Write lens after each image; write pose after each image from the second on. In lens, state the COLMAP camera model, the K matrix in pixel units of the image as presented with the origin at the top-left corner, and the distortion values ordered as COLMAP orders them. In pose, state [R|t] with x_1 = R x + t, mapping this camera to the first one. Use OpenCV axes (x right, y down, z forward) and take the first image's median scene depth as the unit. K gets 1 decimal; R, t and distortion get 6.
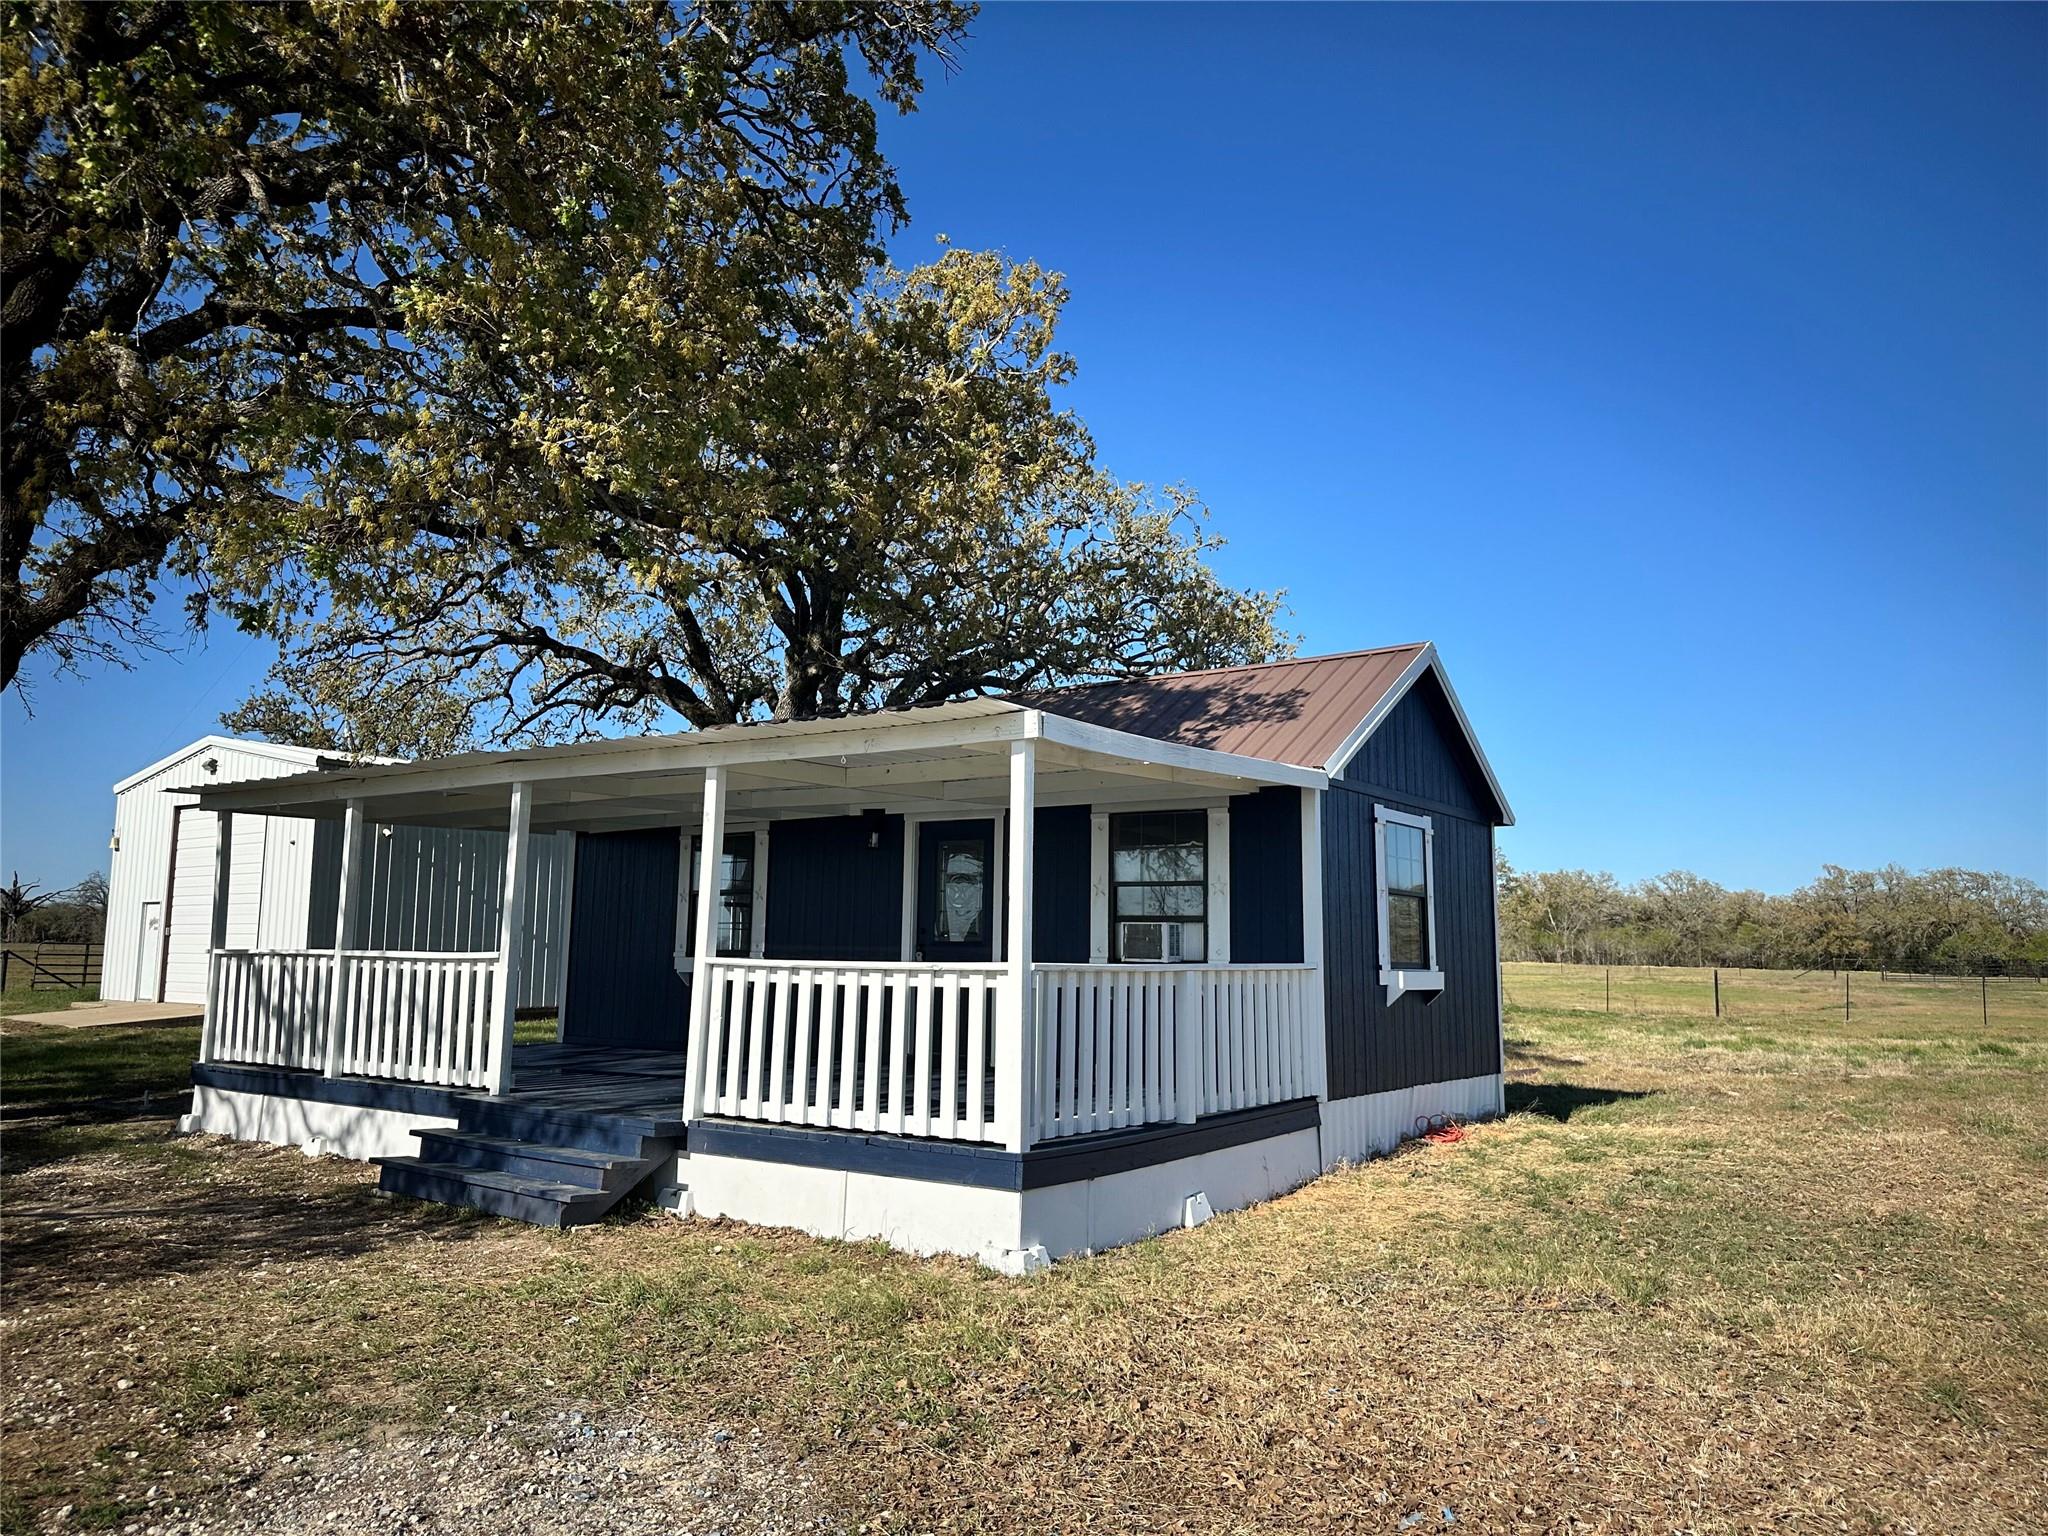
lens RADIAL K [[1547.0, 0, 1028.5], [0, 1547.0, 740.6], [0, 0, 1]] dist [-0.097141, 0.143275]
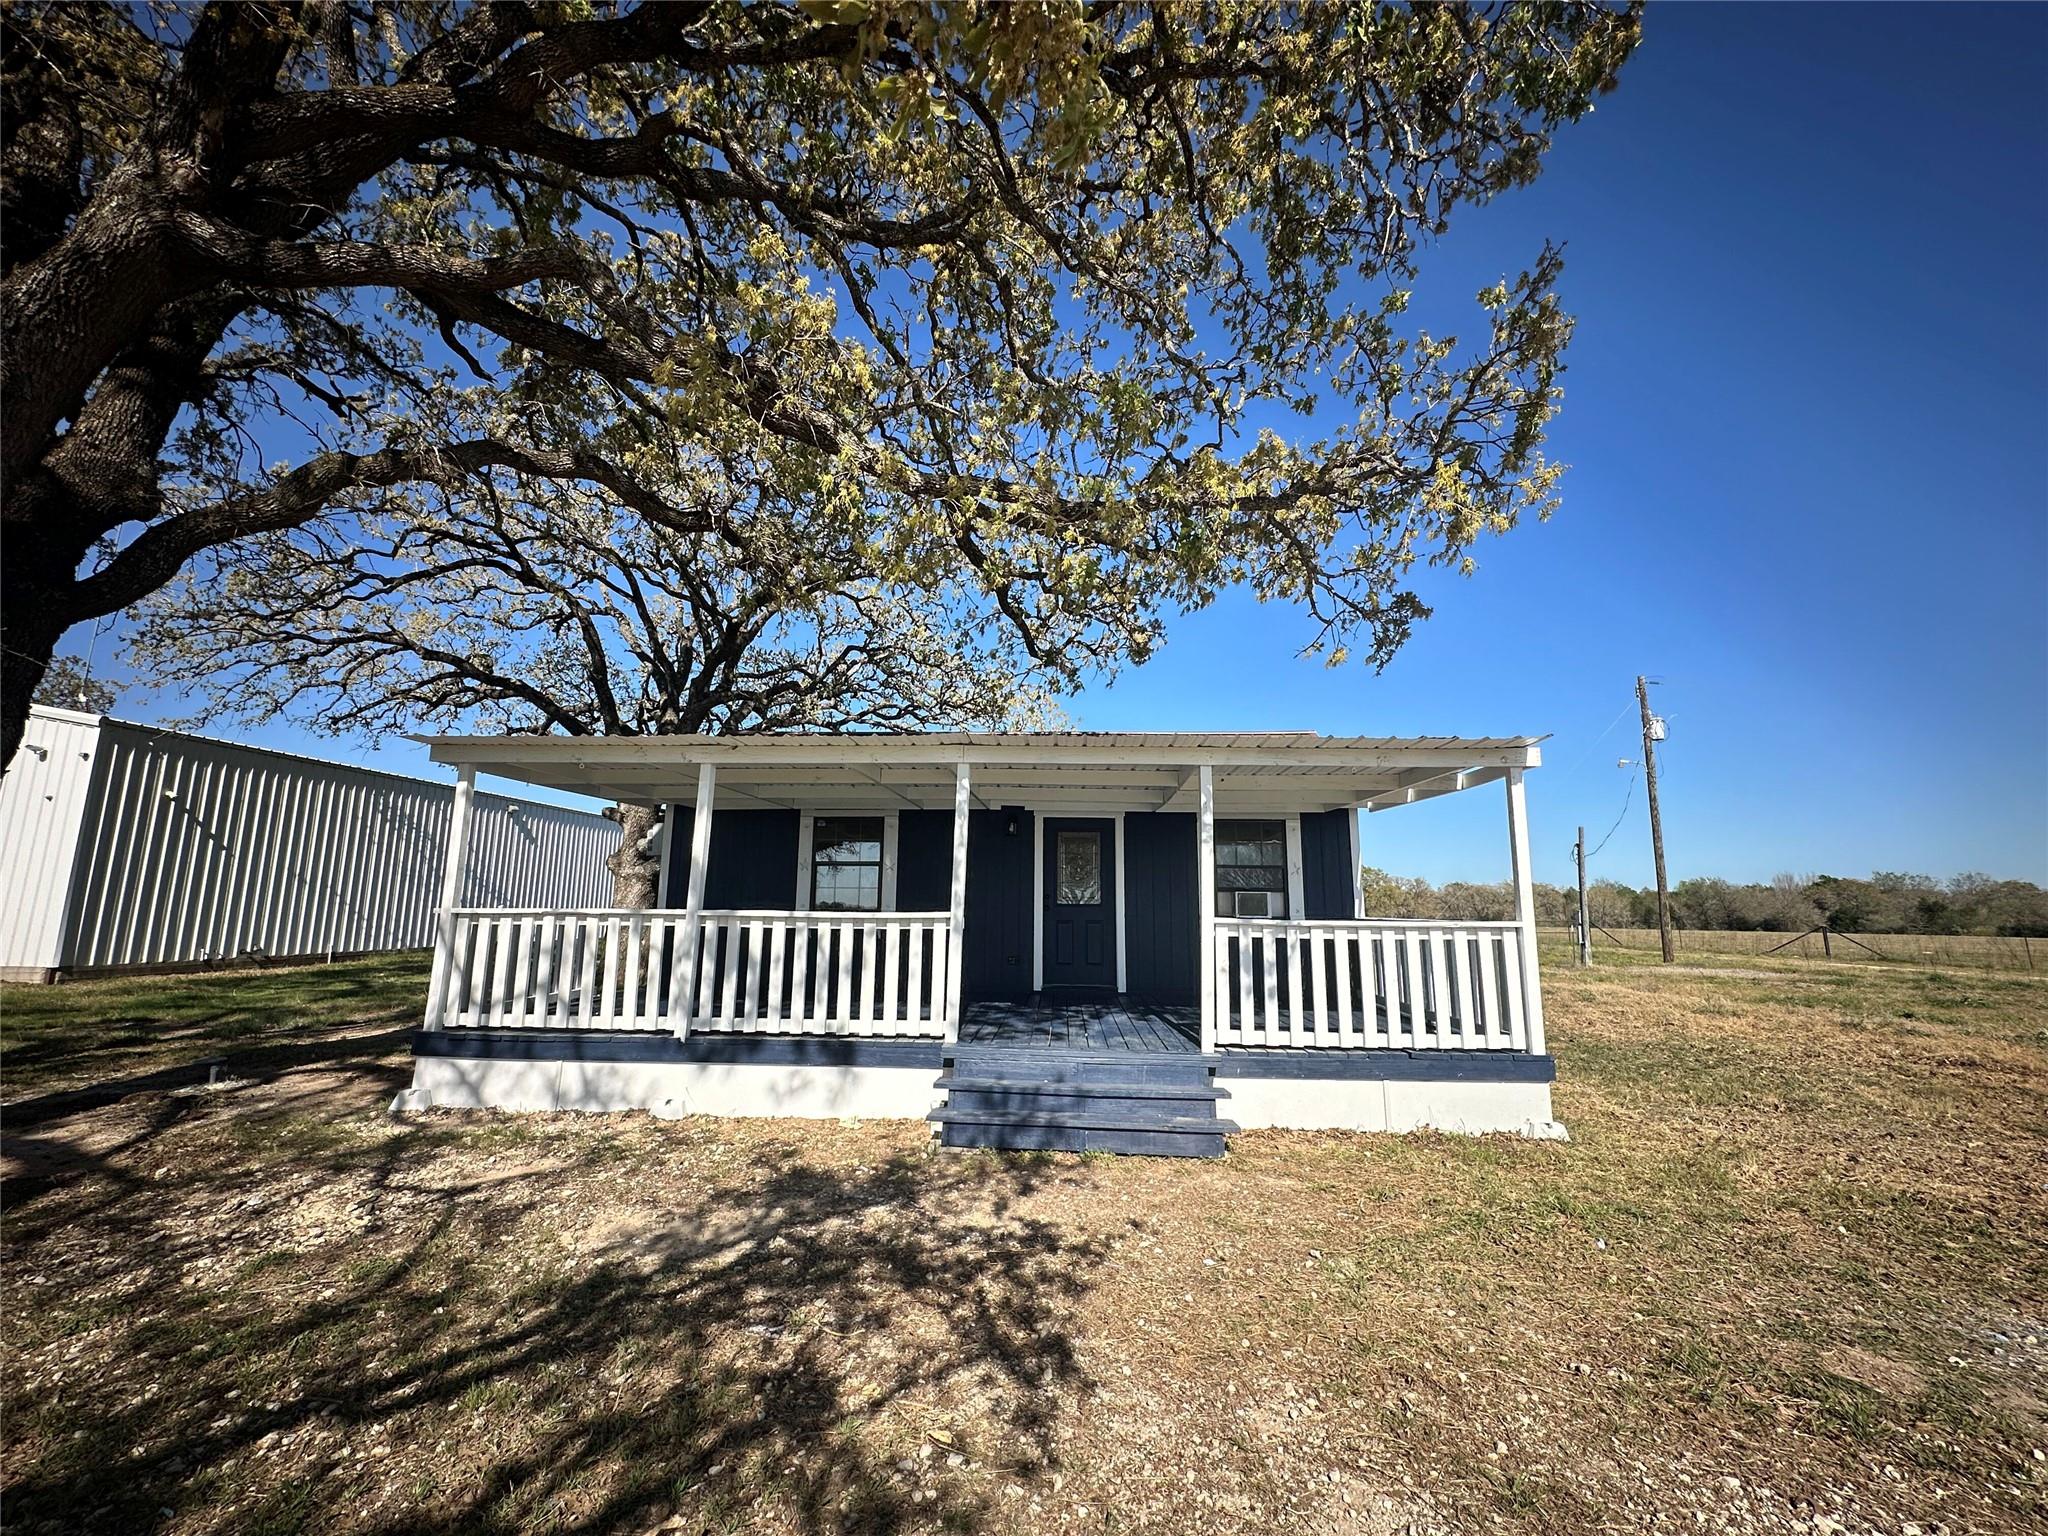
lens RADIAL K [[820.6, 0, 1024.0], [0, 820.6, 768.0], [0, 0, 1]] dist [-0.000400, 0.000581]
pose [[0.831060, 0.092589, 0.548422, -0.224855], [-0.079540, 0.995696, -0.047570, 0.019557], [-0.550466, -0.004088, 0.834848, 0.163462]]
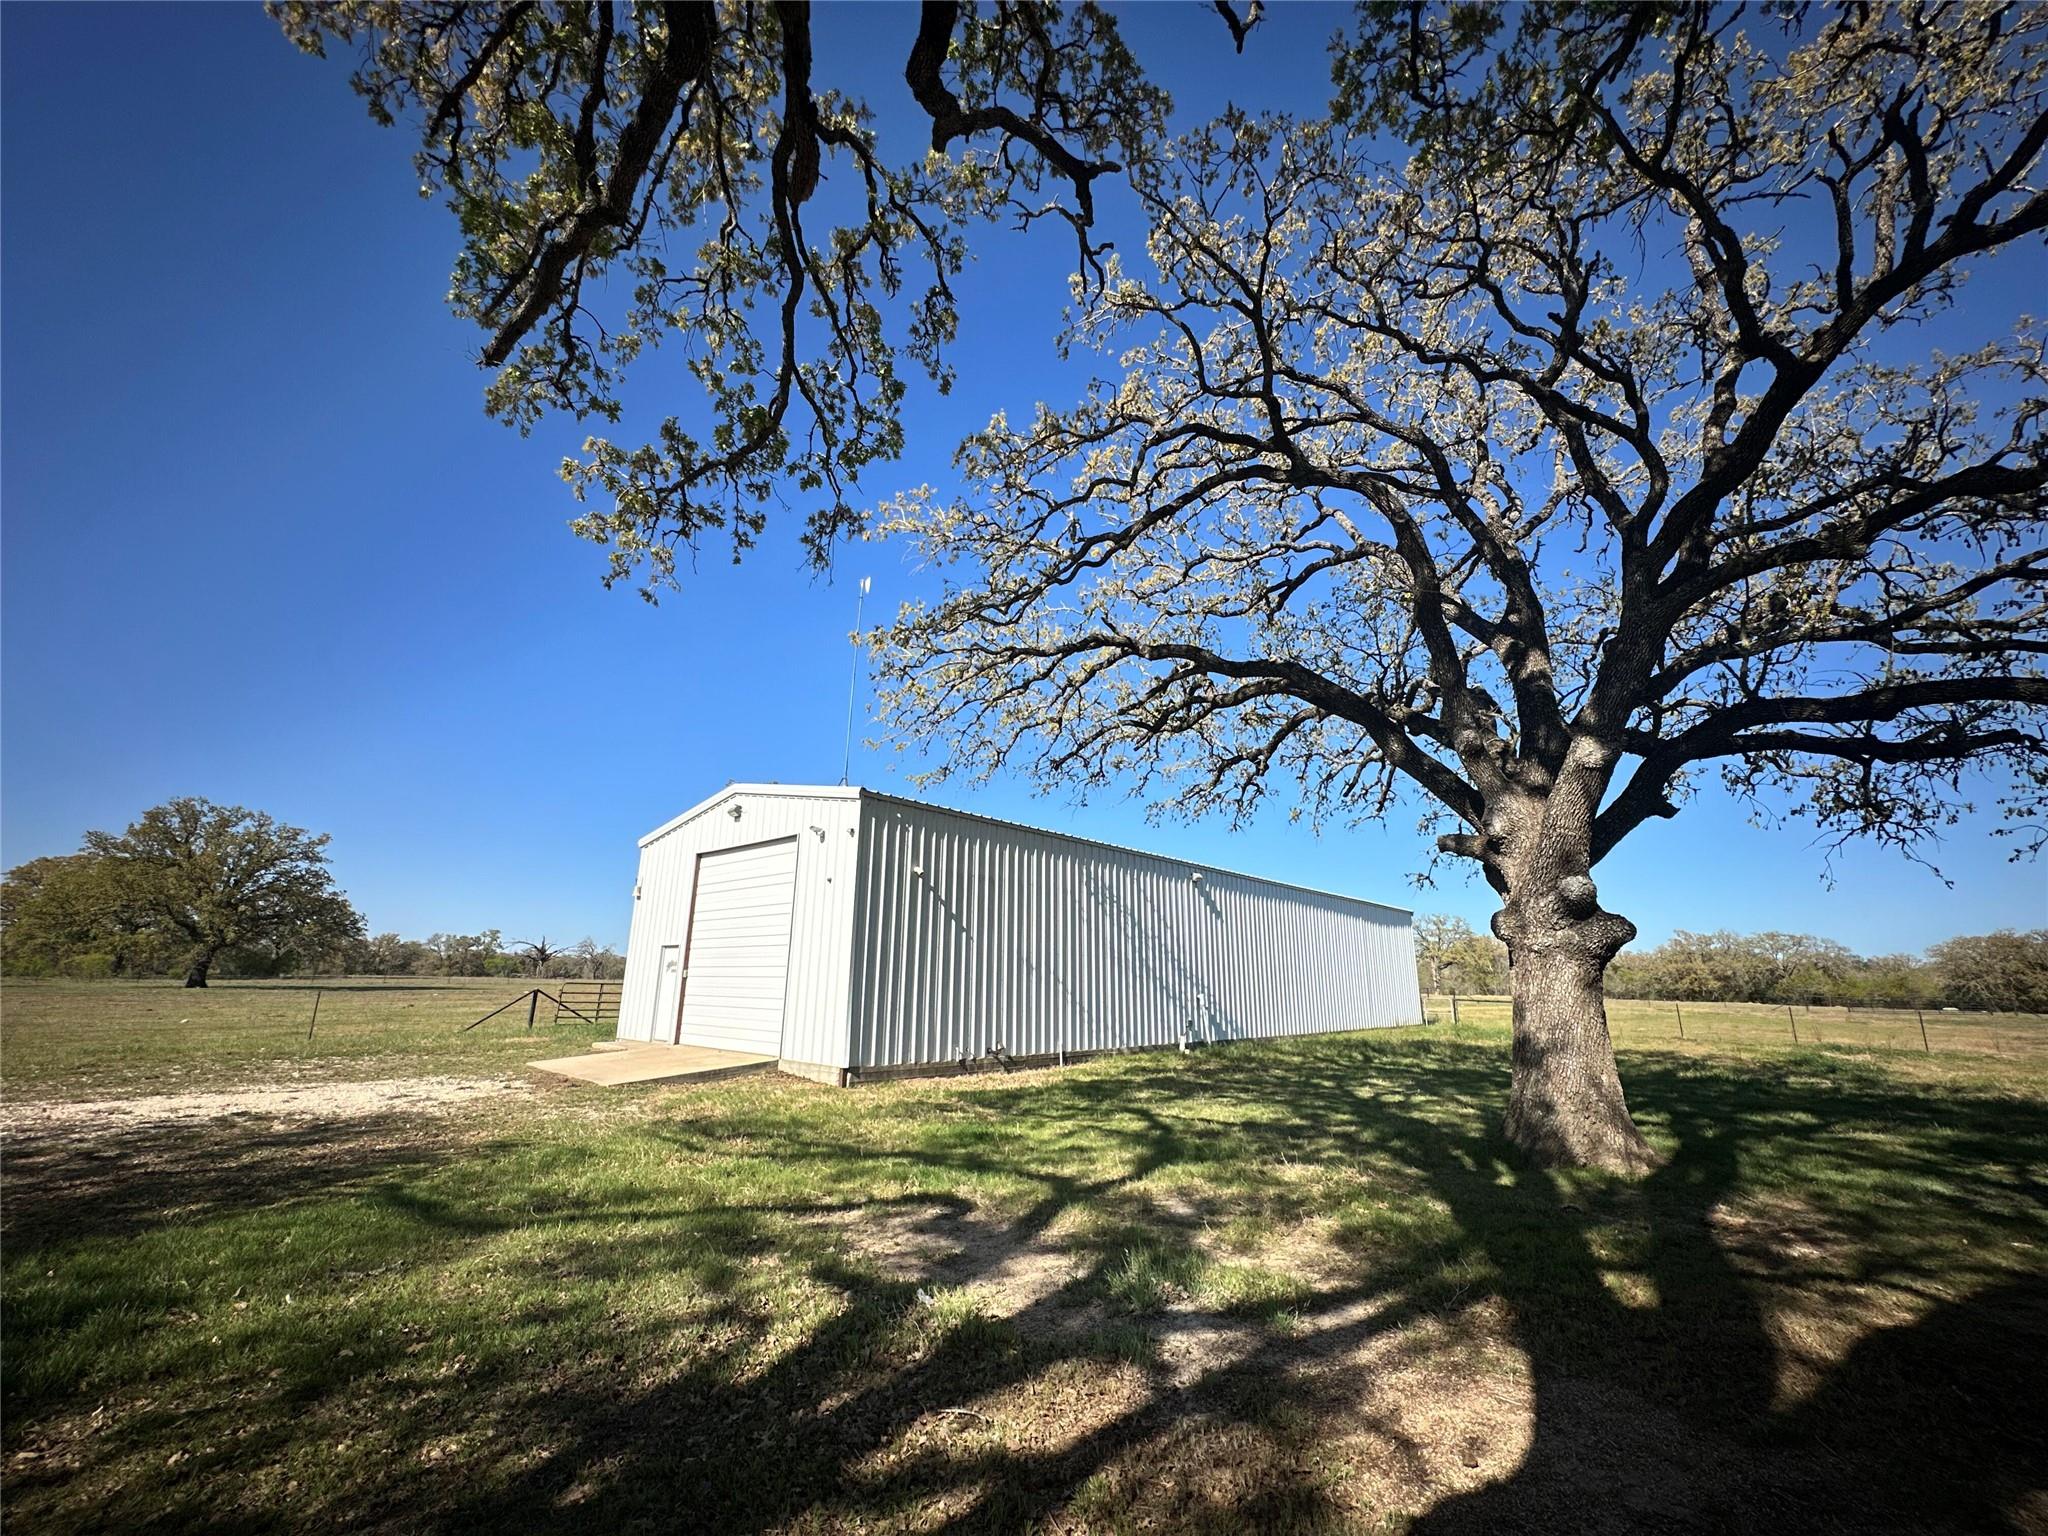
lens RADIAL K [[820.6, 0, 1024.0], [0, 820.6, 768.0], [0, 0, 1]] dist [-0.000400, 0.000581]
pose [[0.998177, -0.011878, -0.059172, -0.303209], [0.004723, 0.992808, -0.119624, 0.054868], [0.060167, 0.119127, 0.991054, 0.443380]]
